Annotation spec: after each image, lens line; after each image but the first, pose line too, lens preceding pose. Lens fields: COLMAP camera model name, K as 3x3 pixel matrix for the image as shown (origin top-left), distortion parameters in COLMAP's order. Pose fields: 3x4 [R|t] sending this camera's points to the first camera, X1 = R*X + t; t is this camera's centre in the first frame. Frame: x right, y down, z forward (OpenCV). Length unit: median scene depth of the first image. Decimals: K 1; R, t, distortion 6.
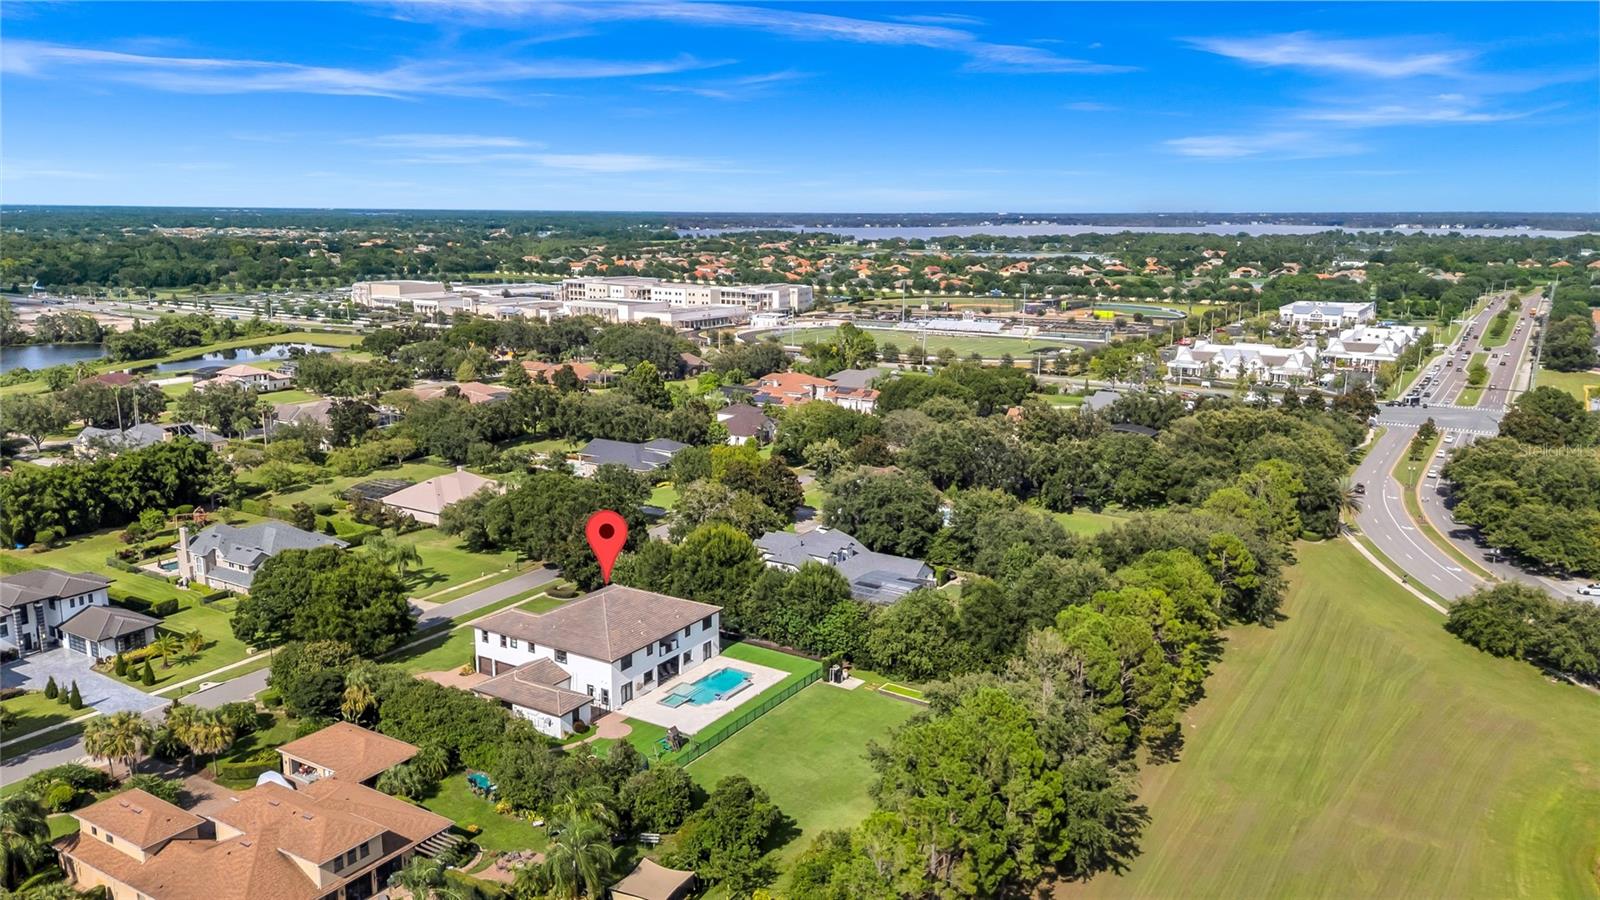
lens RADIAL K [[1168.3, 0, 800.0], [0, 1168.3, 450.0], [0, 0, 1]] dist [0.090850, -0.094233]
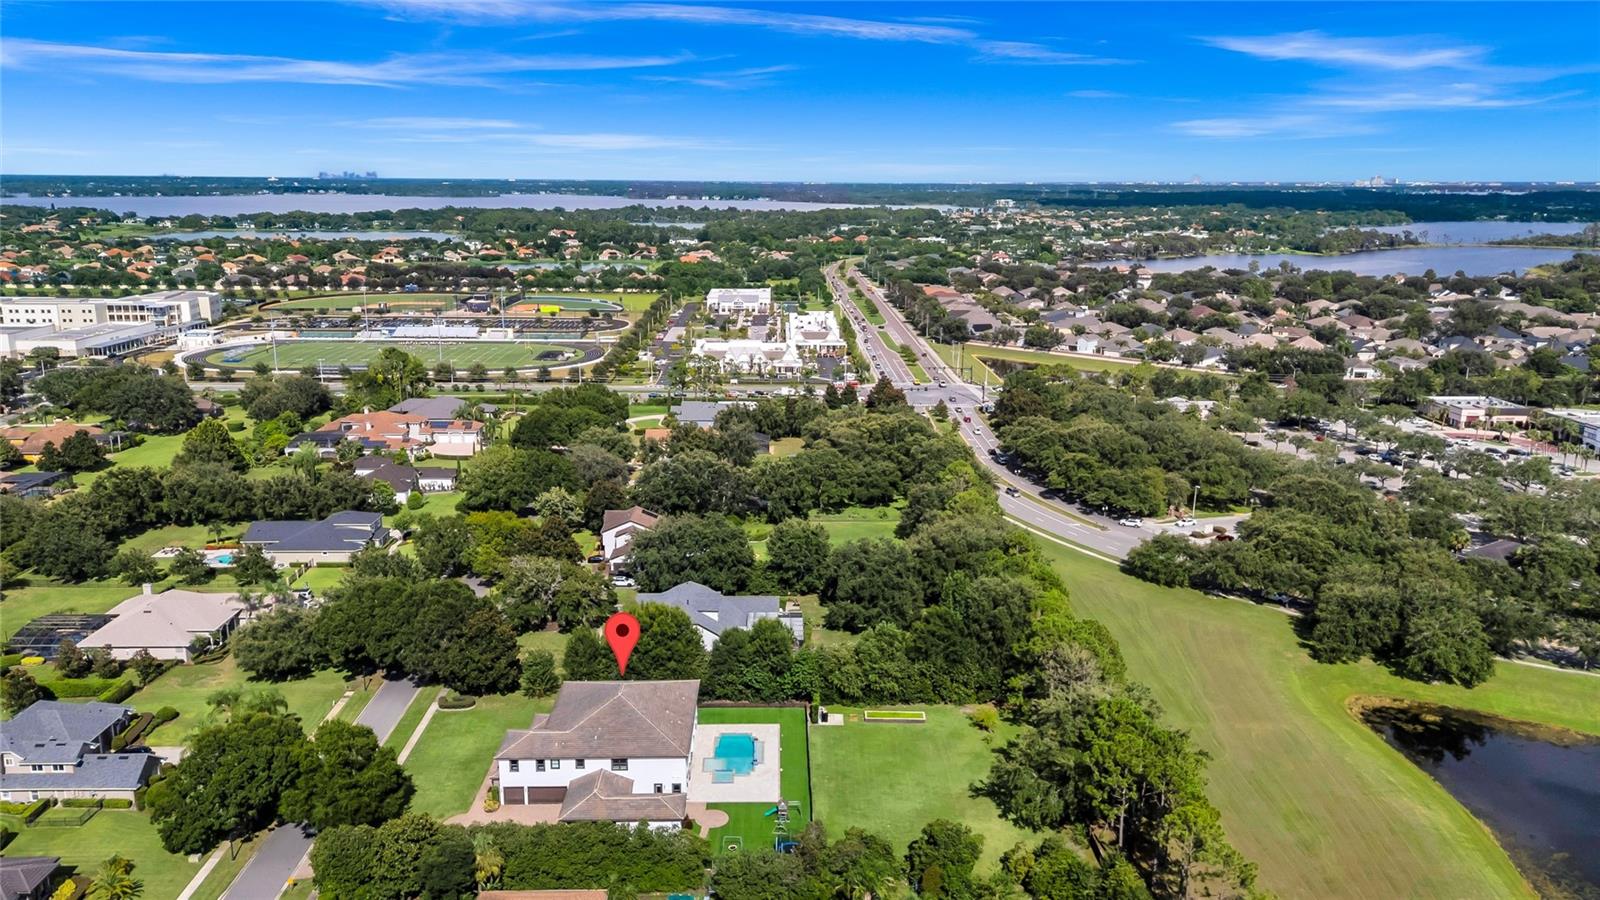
lens RADIAL K [[1168.3, 0, 800.0], [0, 1168.3, 450.0], [0, 0, 1]] dist [0.090850, -0.094233]
pose [[0.833574, -0.123952, 0.538322, -0.420530], [0.108980, 0.992248, 0.059720, -0.098075], [-0.541551, 0.008885, 0.840621, 0.043316]]
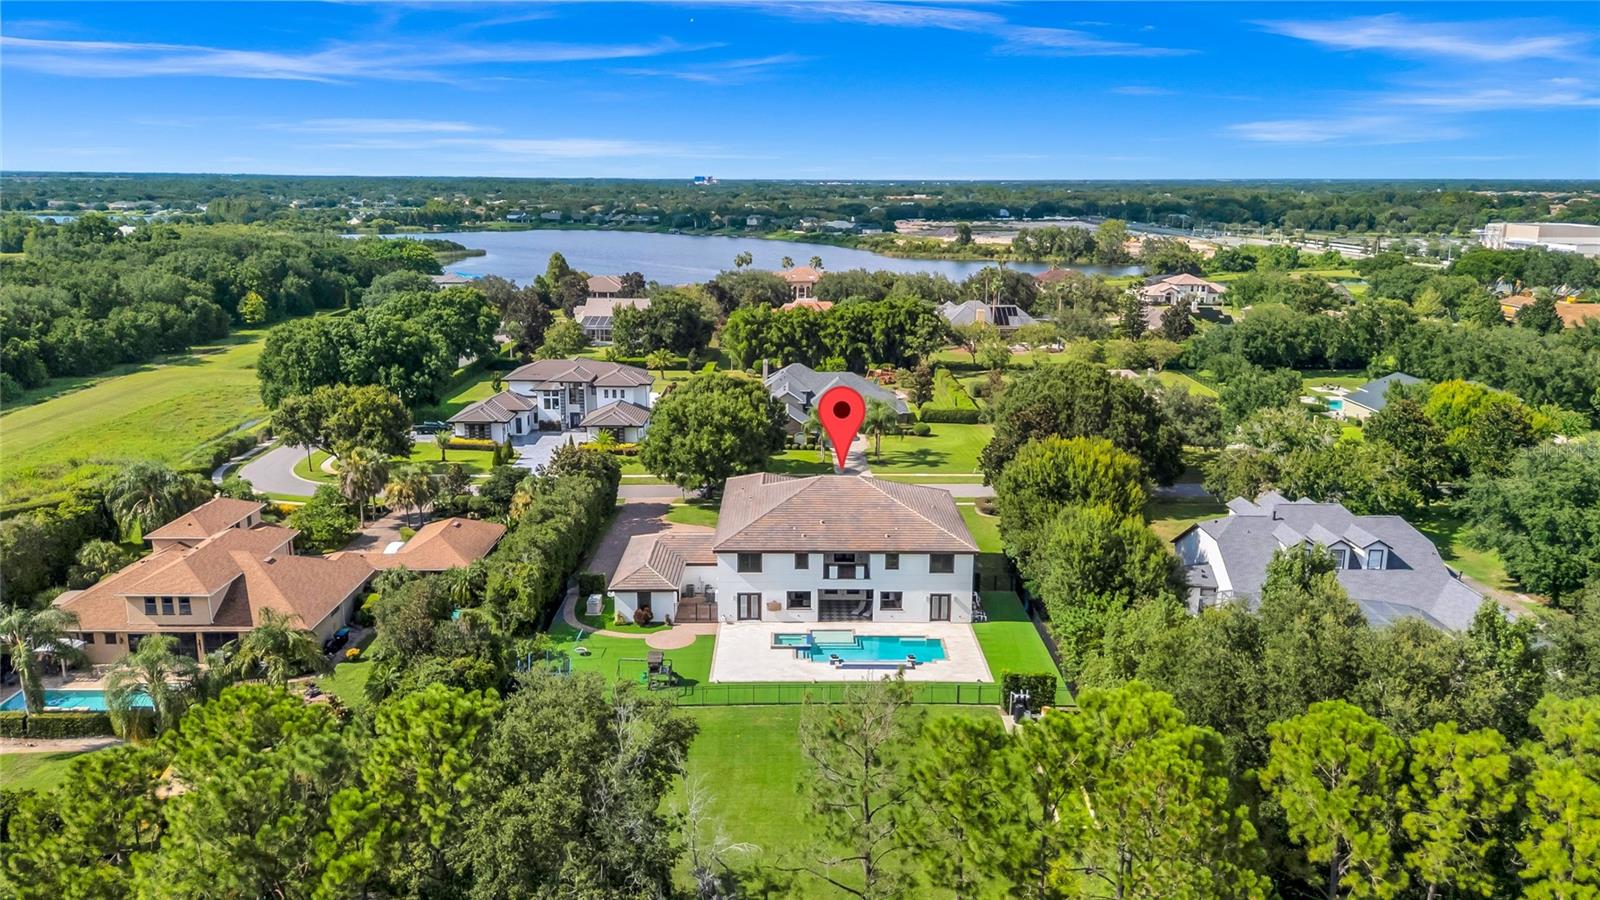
lens RADIAL K [[1168.3, 0, 800.0], [0, 1168.3, 450.0], [0, 0, 1]] dist [0.090850, -0.094233]
pose [[0.539008, 0.187830, -0.821091, 0.298766], [-0.171786, 0.978844, 0.111148, 0.024026], [0.824597, 0.081143, 0.559871, 0.446417]]
